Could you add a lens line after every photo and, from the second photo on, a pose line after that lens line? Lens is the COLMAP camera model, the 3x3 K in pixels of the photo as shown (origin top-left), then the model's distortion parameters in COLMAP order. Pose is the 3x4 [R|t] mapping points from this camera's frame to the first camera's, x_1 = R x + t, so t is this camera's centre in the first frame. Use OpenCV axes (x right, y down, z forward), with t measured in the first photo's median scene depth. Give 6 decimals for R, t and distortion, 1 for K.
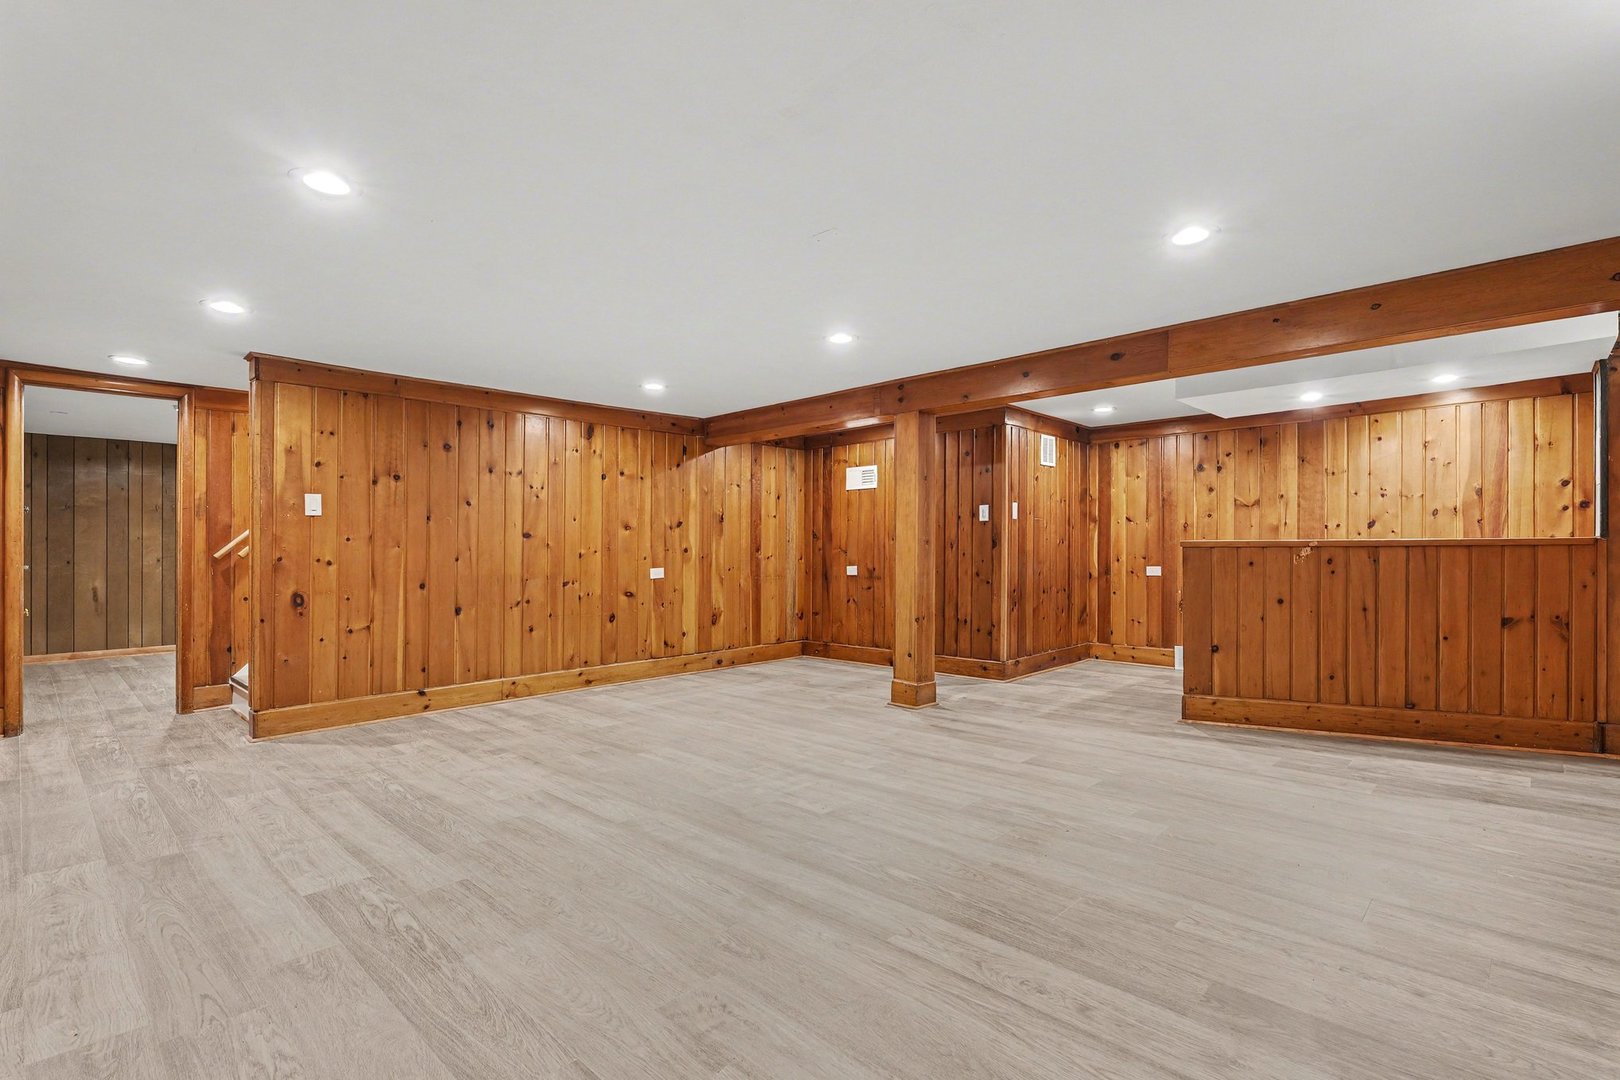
lens RADIAL K [[757.3, 0, 815.3], [0, 757.3, 536.5], [0, 0, 1]] dist [0.001021, -0.001467]
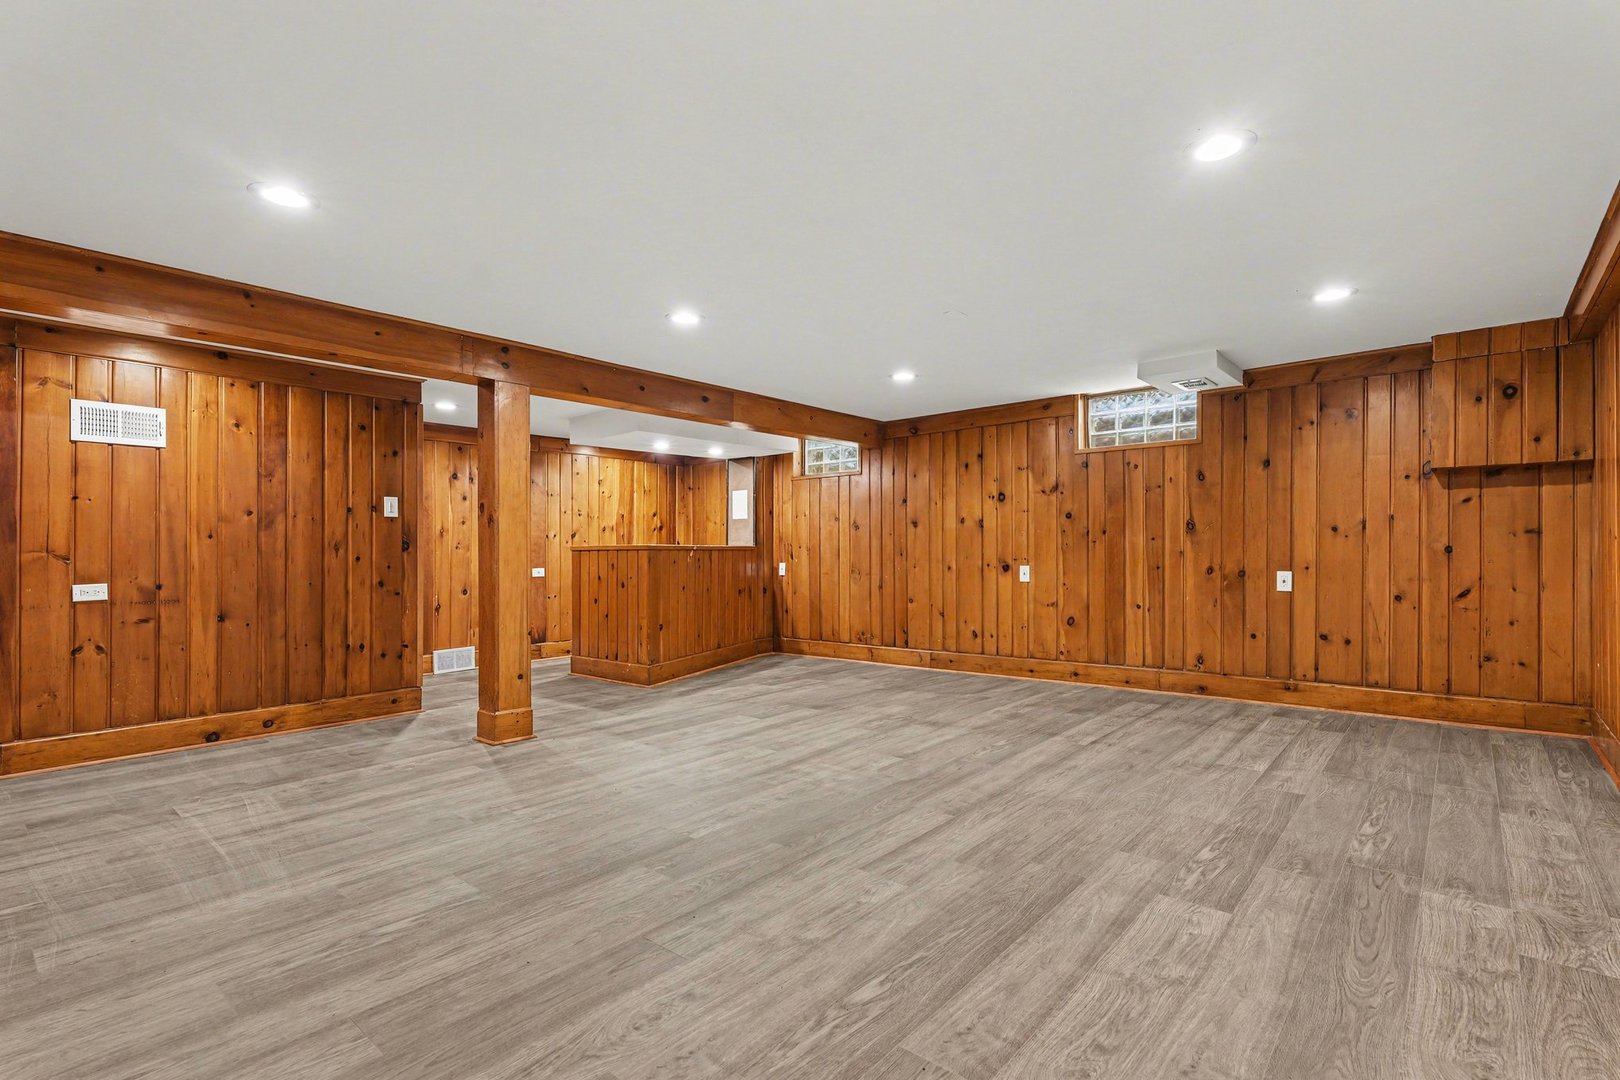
lens RADIAL K [[769.6, 0, 806.8], [0, 769.6, 557.4], [0, 0, 1]] dist [0.007290, 0.000543]
pose [[-0.056312, 0.000197, 0.998413, -1.081252], [-0.008121, 0.999967, -0.000656, 0.033587], [-0.998380, -0.008145, -0.056308, 1.073127]]
